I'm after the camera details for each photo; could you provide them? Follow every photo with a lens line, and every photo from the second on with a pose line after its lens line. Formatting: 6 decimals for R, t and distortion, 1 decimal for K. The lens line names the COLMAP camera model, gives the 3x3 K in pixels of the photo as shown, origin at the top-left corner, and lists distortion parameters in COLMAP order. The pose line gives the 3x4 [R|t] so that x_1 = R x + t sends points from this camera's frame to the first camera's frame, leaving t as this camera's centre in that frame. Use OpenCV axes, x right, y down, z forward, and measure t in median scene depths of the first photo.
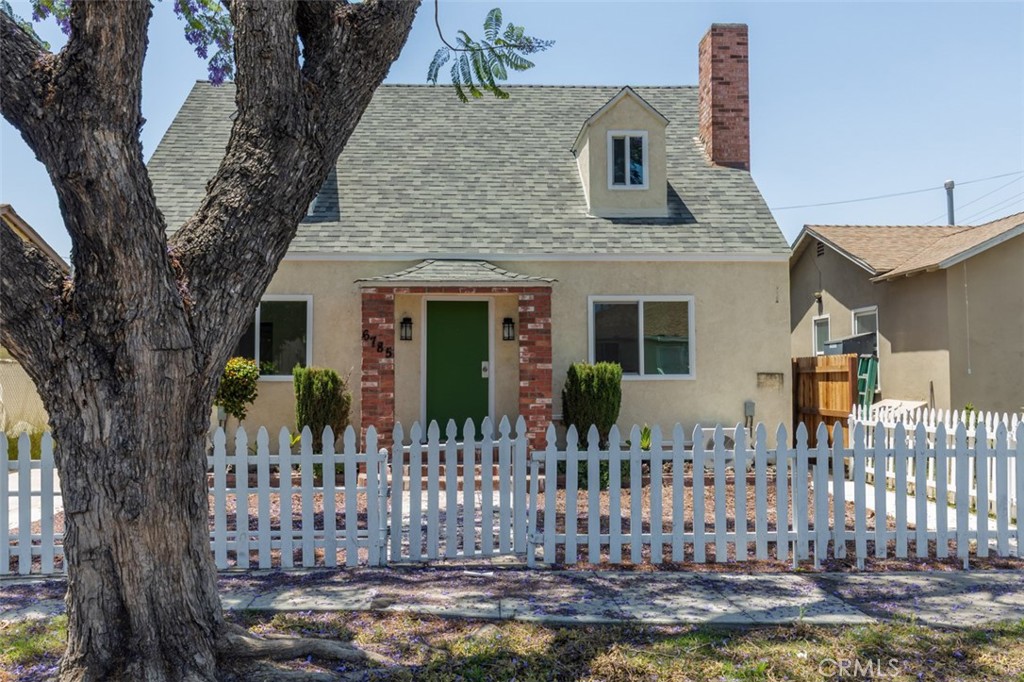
lens RADIAL K [[917.1, 0, 474.0], [0, 917.1, 340.2], [0, 0, 1]] dist [0.006460, 0.001345]
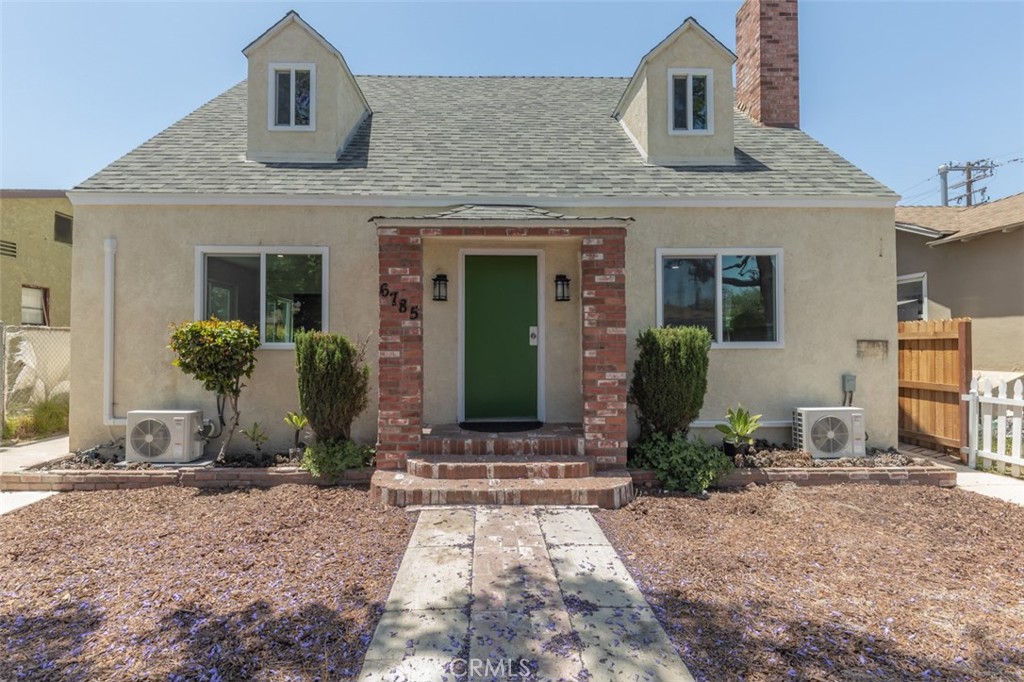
lens RADIAL K [[504.7, 0, 491.2], [0, 504.7, 341.2], [0, 0, 1]] dist [0.035267, -0.033180]
pose [[0.999956, 0.000822, -0.009373, -0.022562], [-0.000511, 0.999451, 0.033113, 0.021288], [0.009395, -0.033107, 0.999408, 0.529660]]
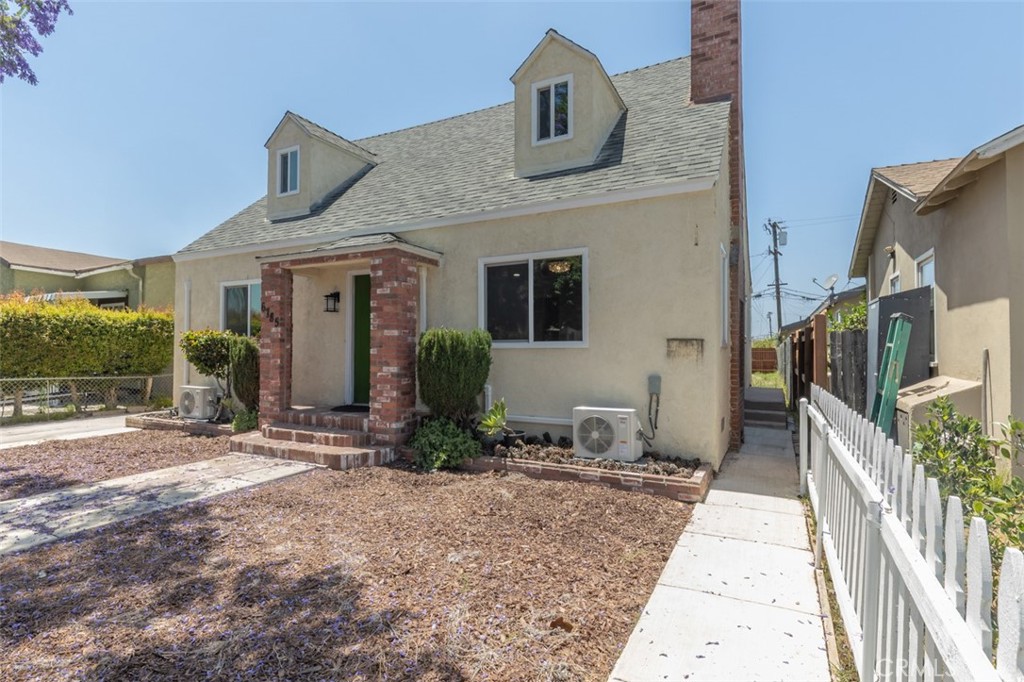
lens RADIAL K [[504.7, 0, 491.2], [0, 504.7, 341.2], [0, 0, 1]] dist [0.035267, -0.033180]
pose [[0.867154, -0.005585, -0.498009, 0.392983], [0.018852, 0.999589, 0.021615, 0.025618], [0.497684, -0.028132, 0.866902, 0.553758]]
